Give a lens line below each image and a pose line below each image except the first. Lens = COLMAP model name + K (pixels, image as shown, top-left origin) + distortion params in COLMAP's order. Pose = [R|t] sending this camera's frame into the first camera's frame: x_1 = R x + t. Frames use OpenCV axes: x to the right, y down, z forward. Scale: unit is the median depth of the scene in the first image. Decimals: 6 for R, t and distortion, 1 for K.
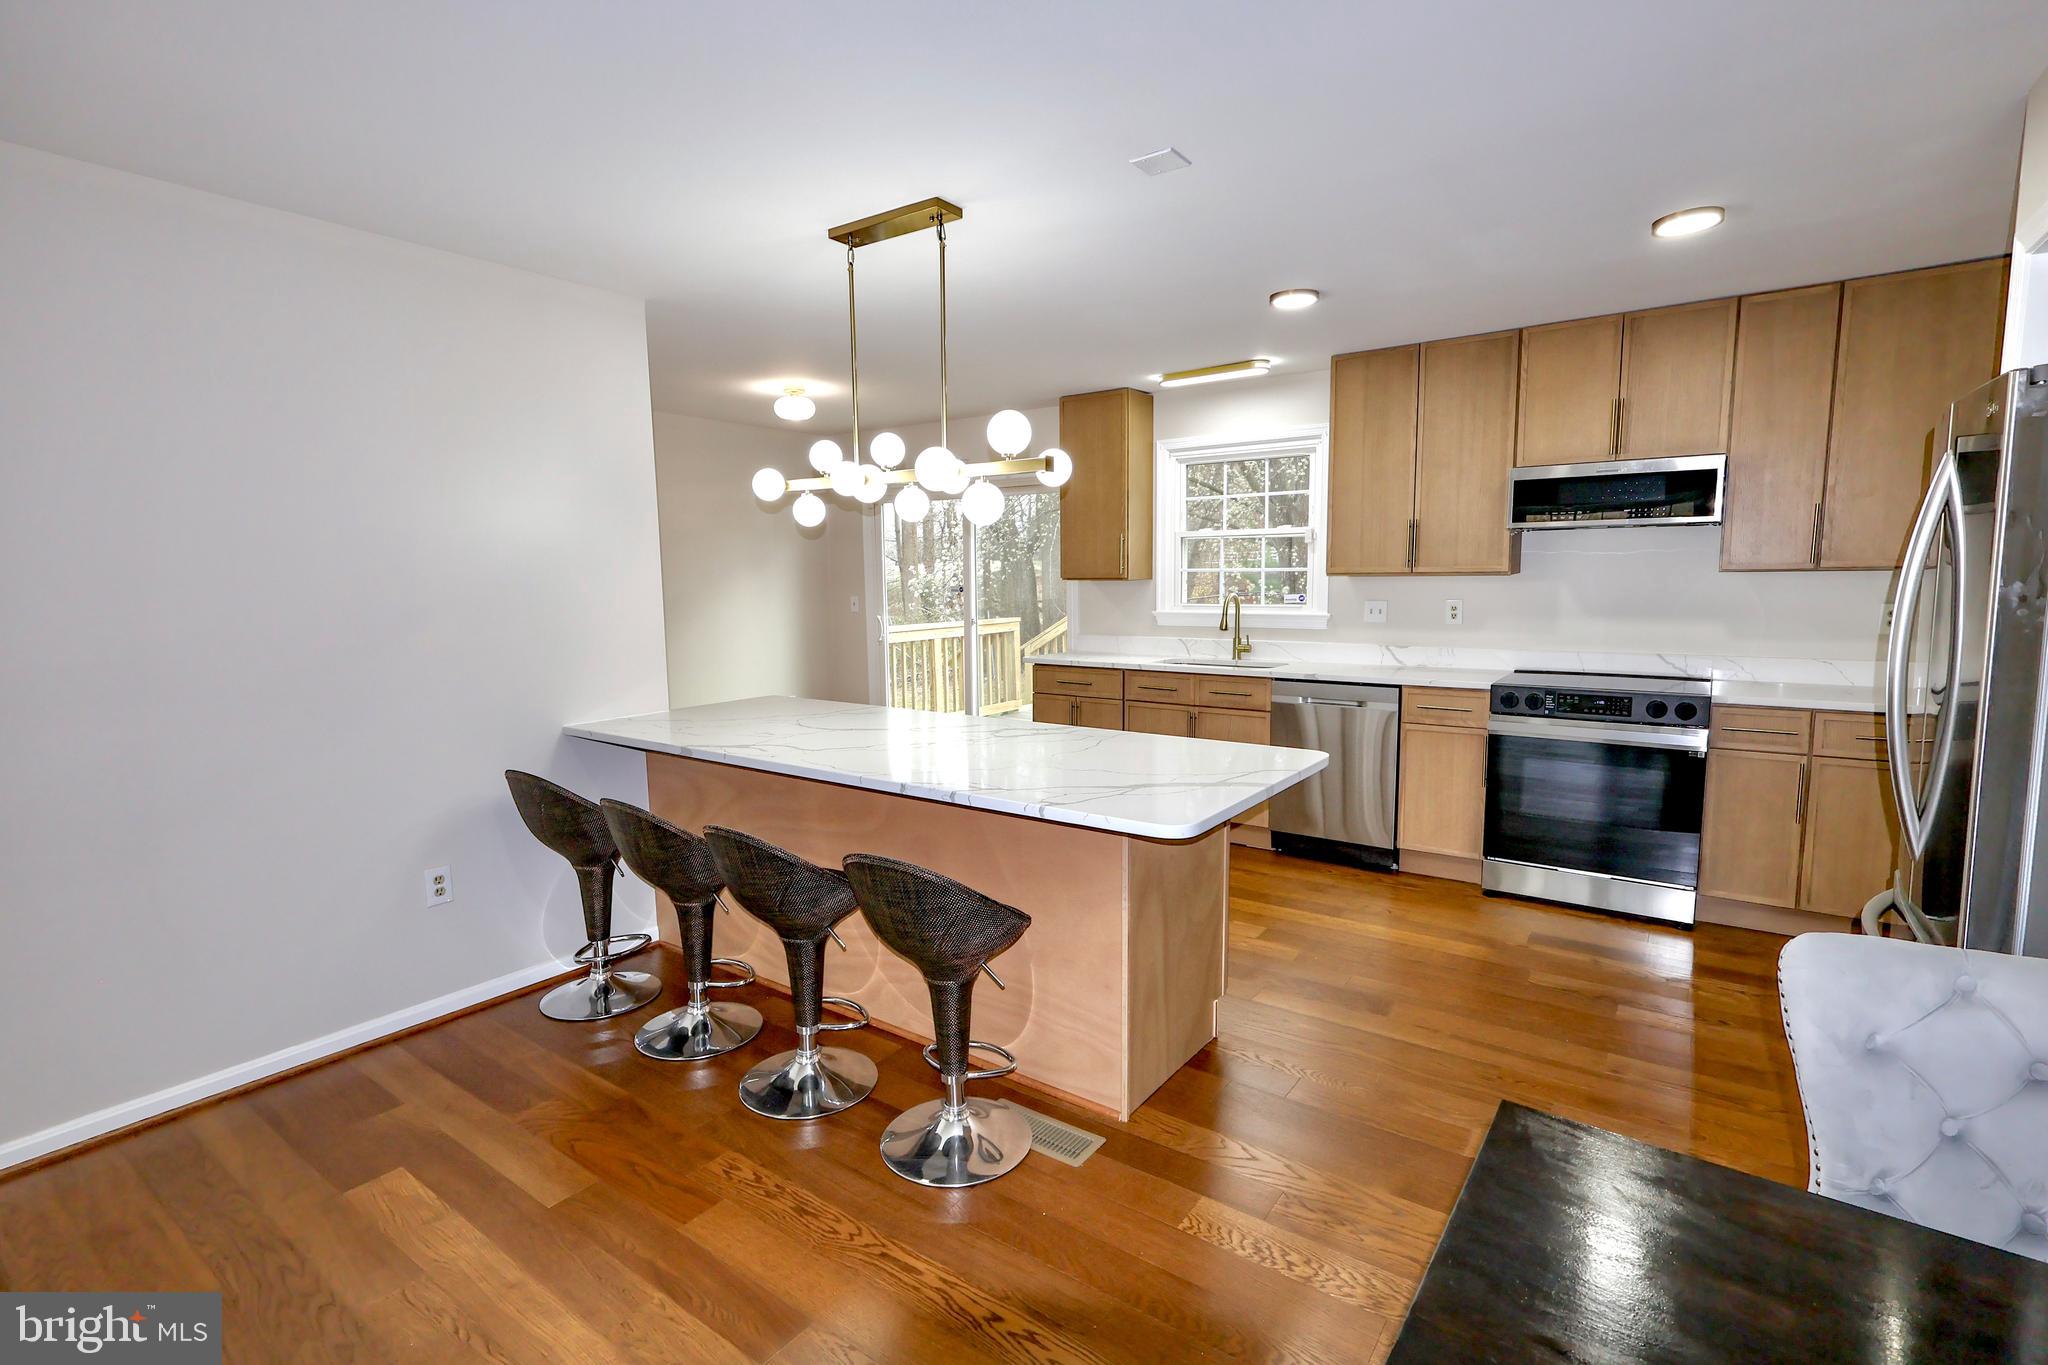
lens RADIAL K [[940.7, 0, 1029.8], [0, 940.7, 689.6], [0, 0, 1]] dist [0.000144, -0.000027]
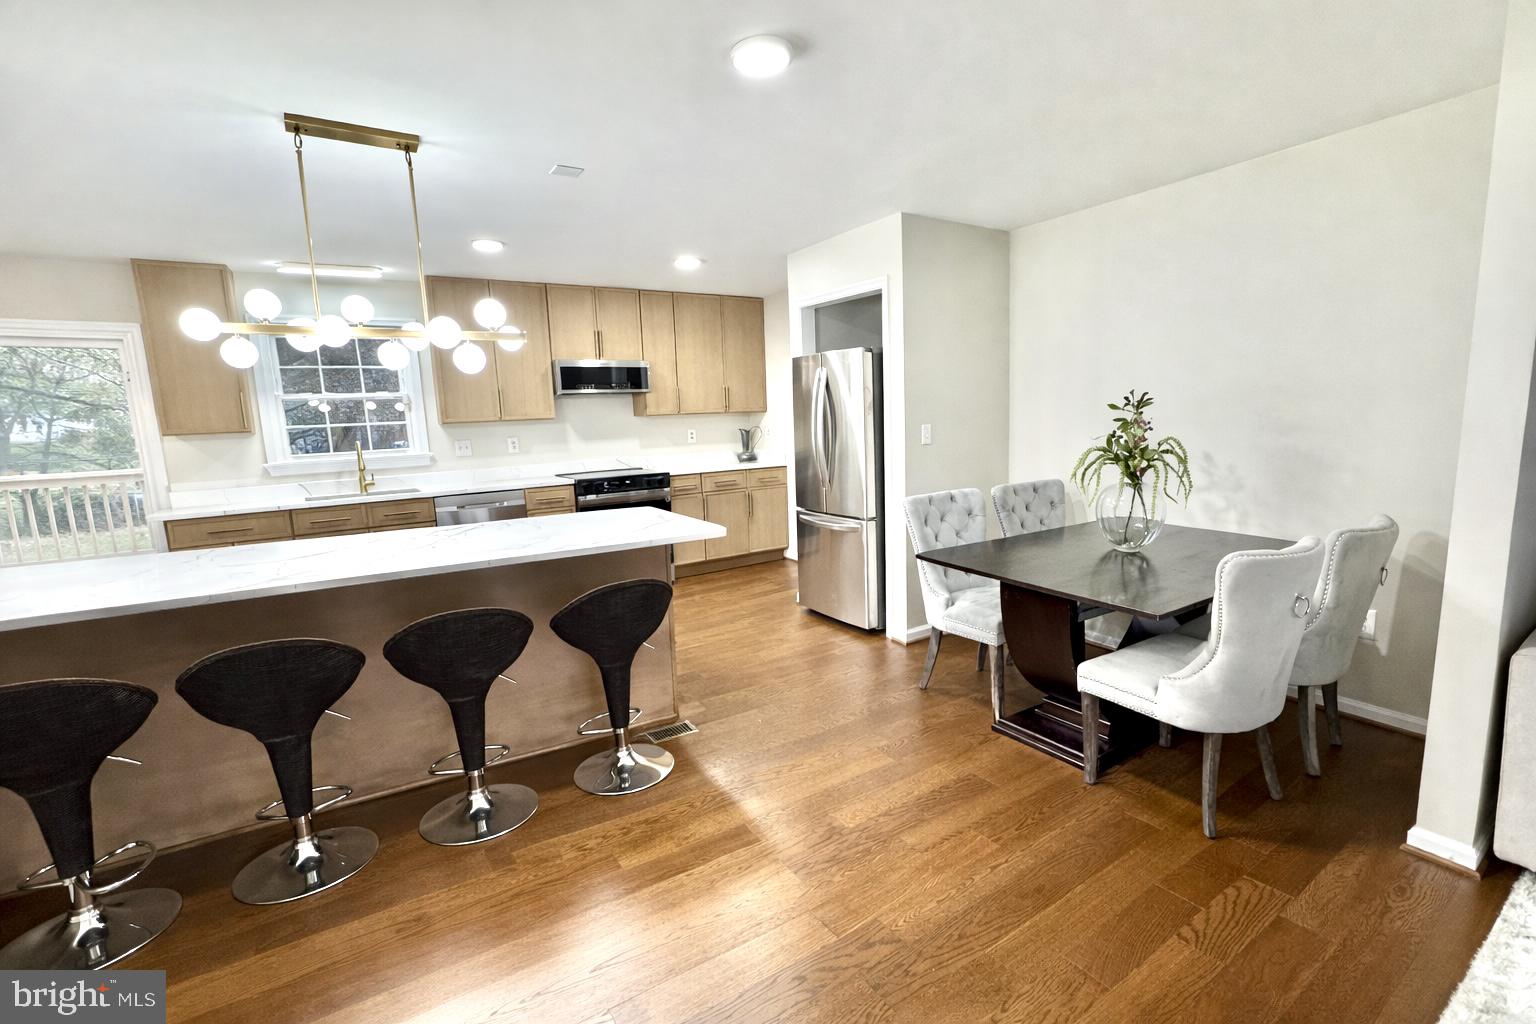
lens RADIAL K [[717.5, 0, 774.3], [0, 717.5, 514.3], [0, 0, 1]] dist [-0.000467, 0.000568]
pose [[0.396463, -0.126315, 0.909319, -0.534410], [0.151514, 0.985909, 0.070894, 0.016907], [-0.905461, 0.109668, 0.410015, 0.093332]]
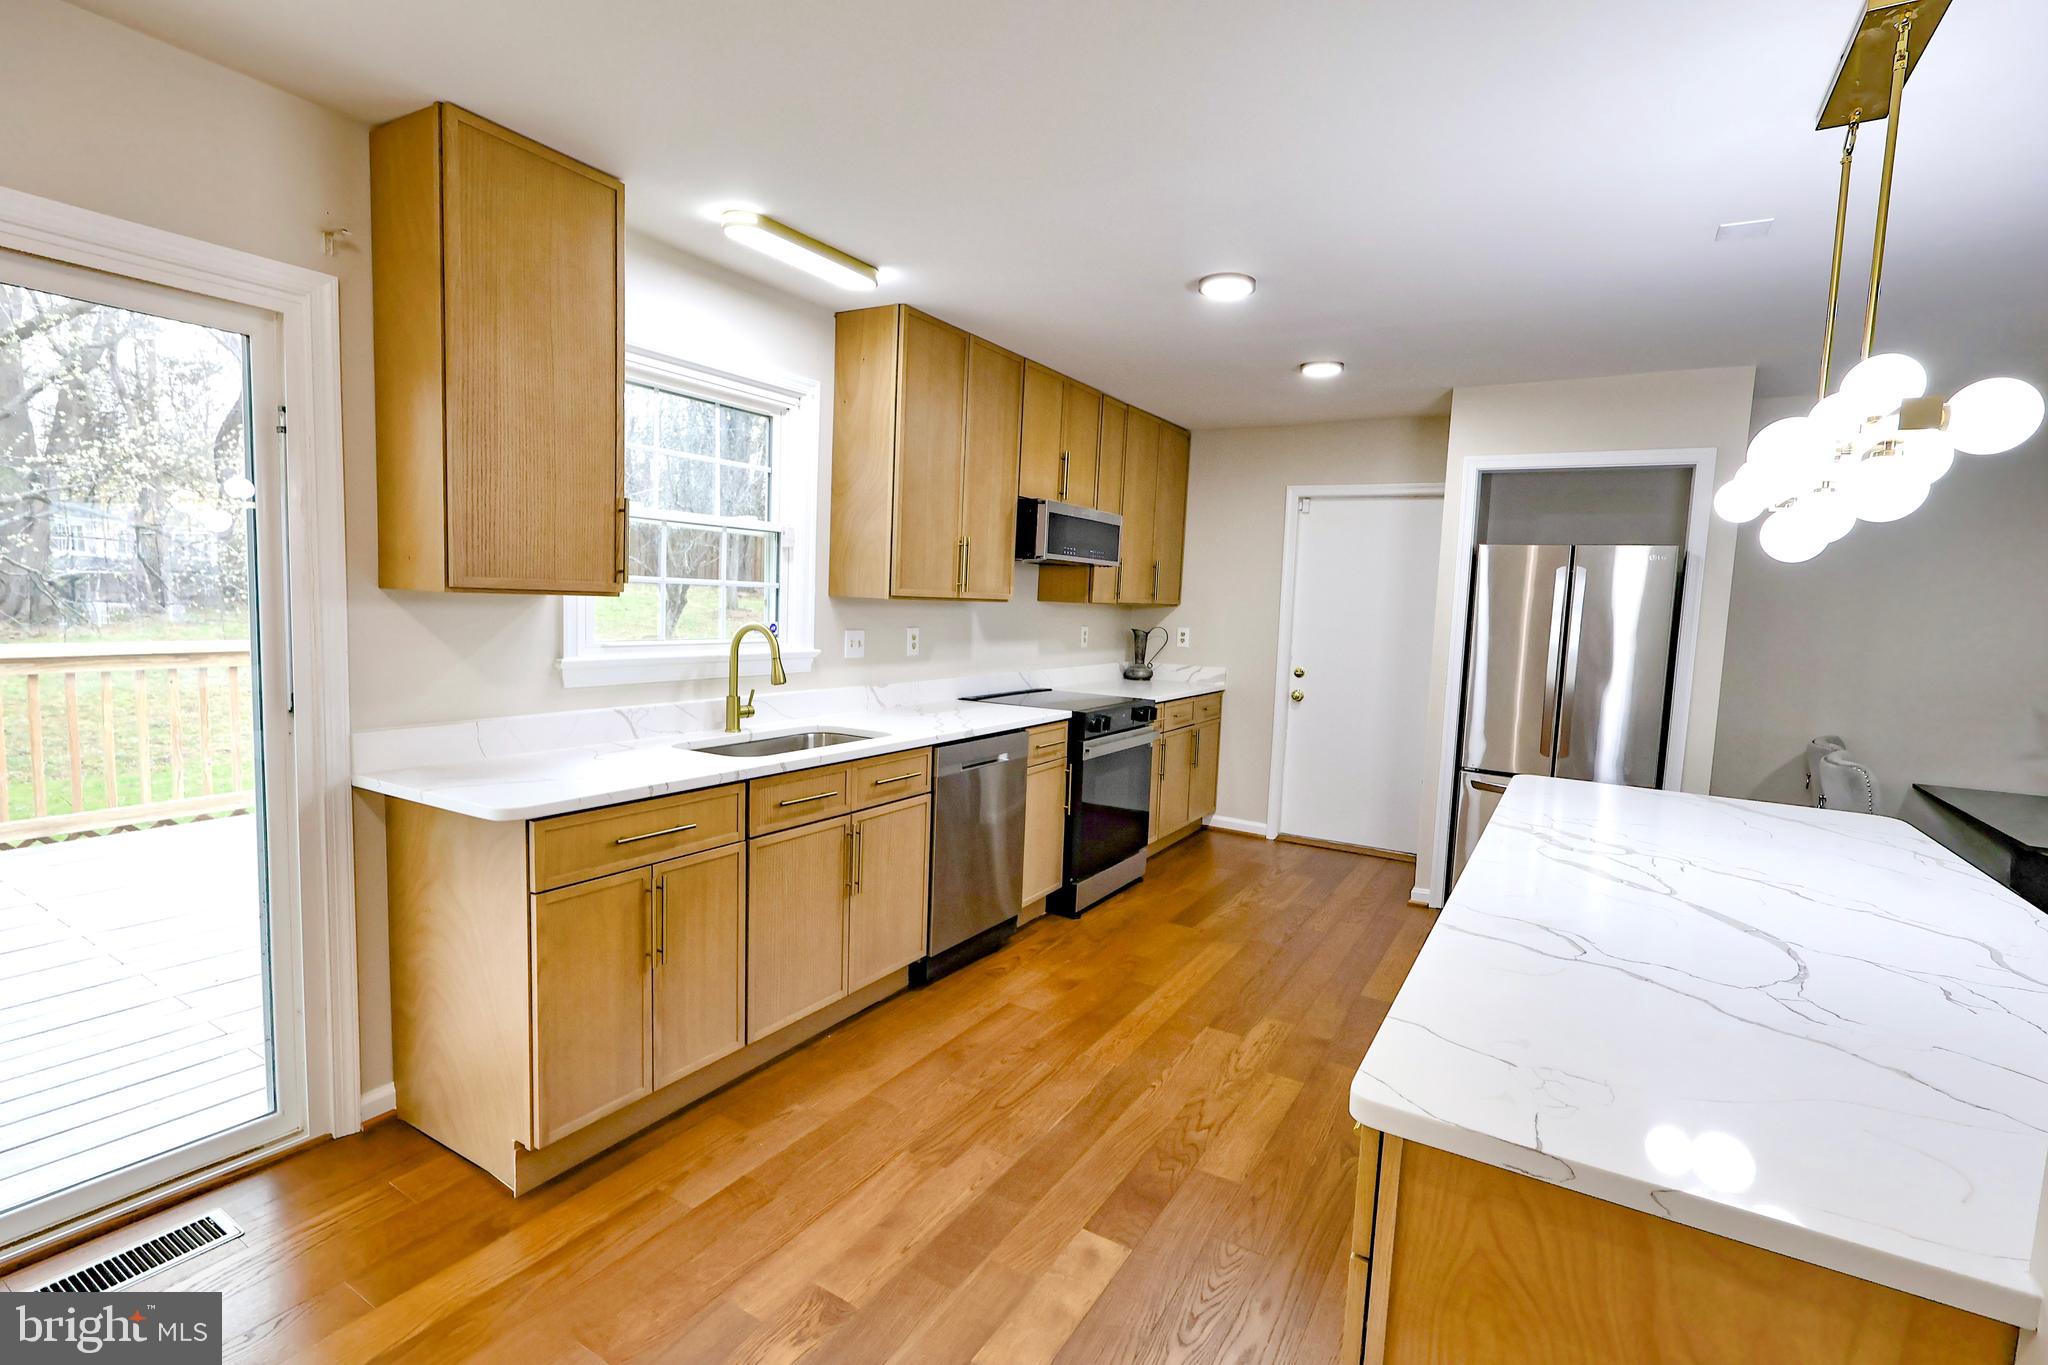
lens RADIAL K [[931.8, 0, 984.8], [0, 931.8, 681.9], [0, 0, 1]] dist [0.000525, 0.000151]
pose [[-0.039261, -0.082626, 0.995807, -0.438528], [0.084854, 0.992700, 0.085714, -0.117165], [-0.995620, 0.087863, -0.031963, 0.990792]]
